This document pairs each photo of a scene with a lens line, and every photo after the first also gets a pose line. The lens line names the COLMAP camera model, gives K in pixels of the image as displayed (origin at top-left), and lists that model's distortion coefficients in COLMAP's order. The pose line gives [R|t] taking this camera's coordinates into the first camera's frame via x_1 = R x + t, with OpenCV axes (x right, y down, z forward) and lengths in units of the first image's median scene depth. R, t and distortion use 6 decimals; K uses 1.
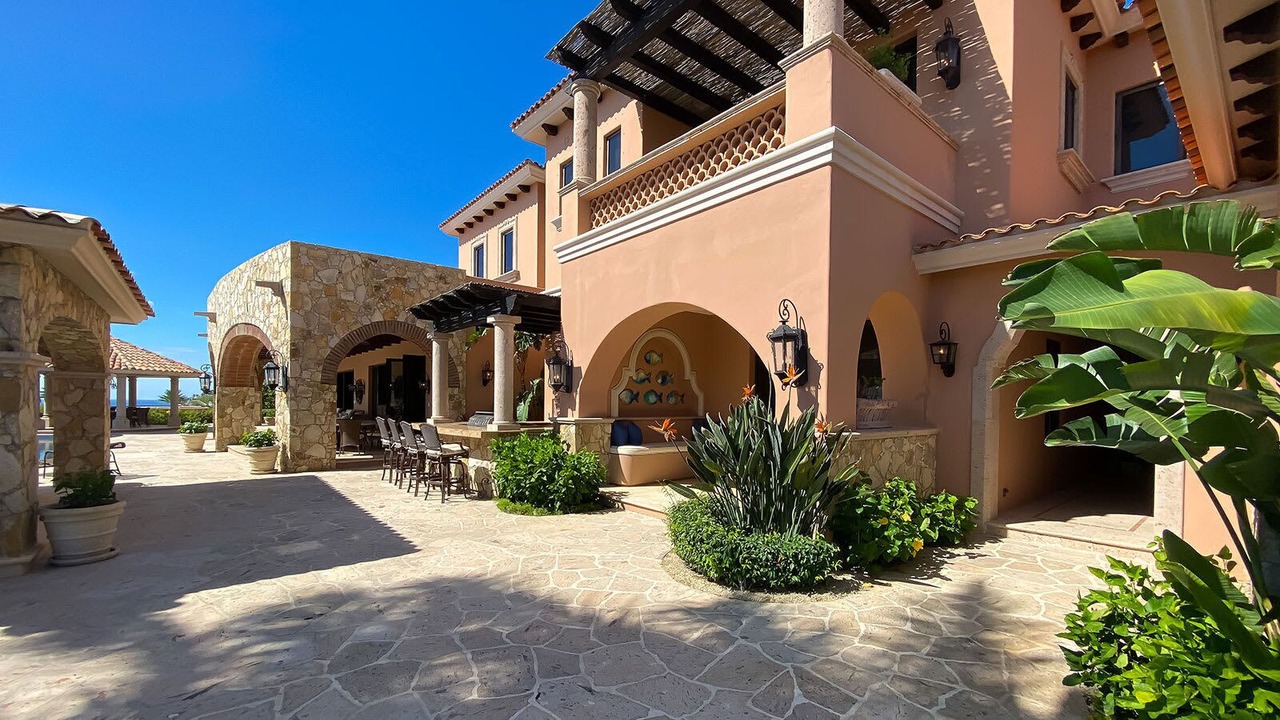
lens RADIAL K [[521.0, 0, 641.6], [0, 521.0, 406.6], [0, 0, 1]] dist [-0.002182, -0.000377]
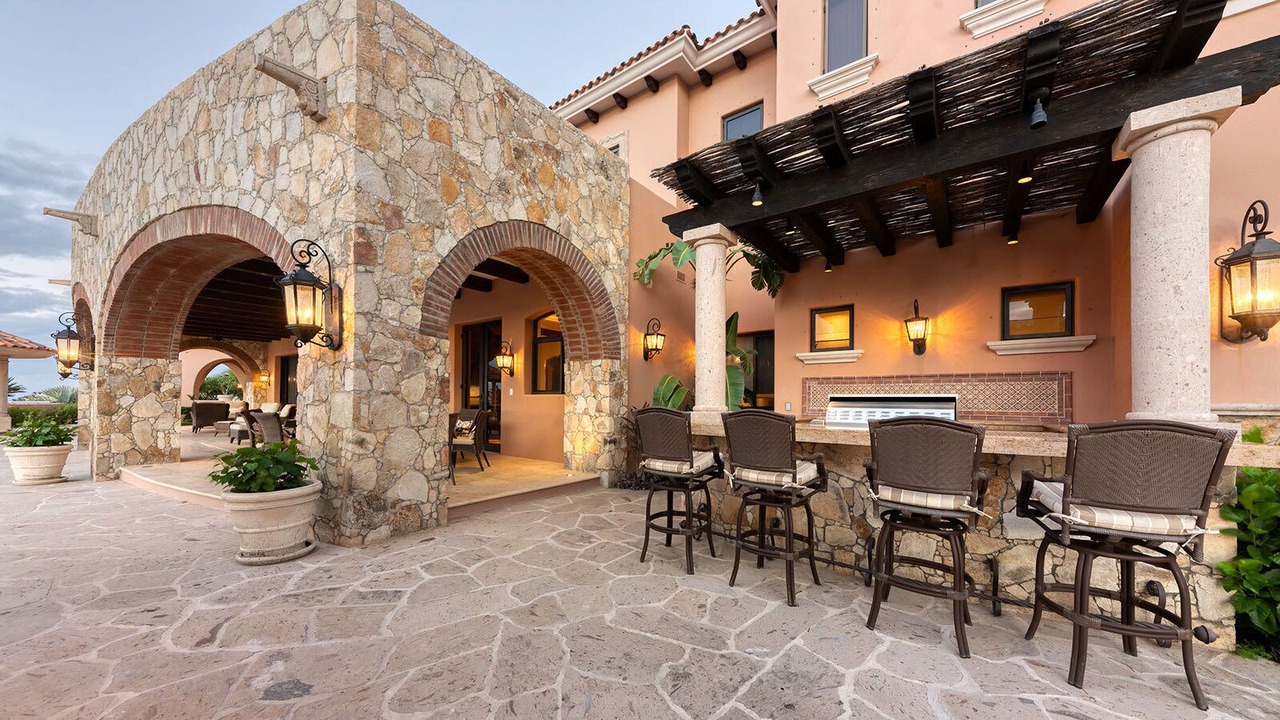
lens RADIAL K [[429.9, 0, 634.9], [0, 429.9, 397.2], [0, 0, 1]] dist [0.001826, -0.000236]
pose [[0.971931, -0.002554, 0.235254, -0.522432], [0.005372, 0.999921, -0.011340, 0.014788], [-0.235206, 0.012285, 0.971868, 0.601228]]
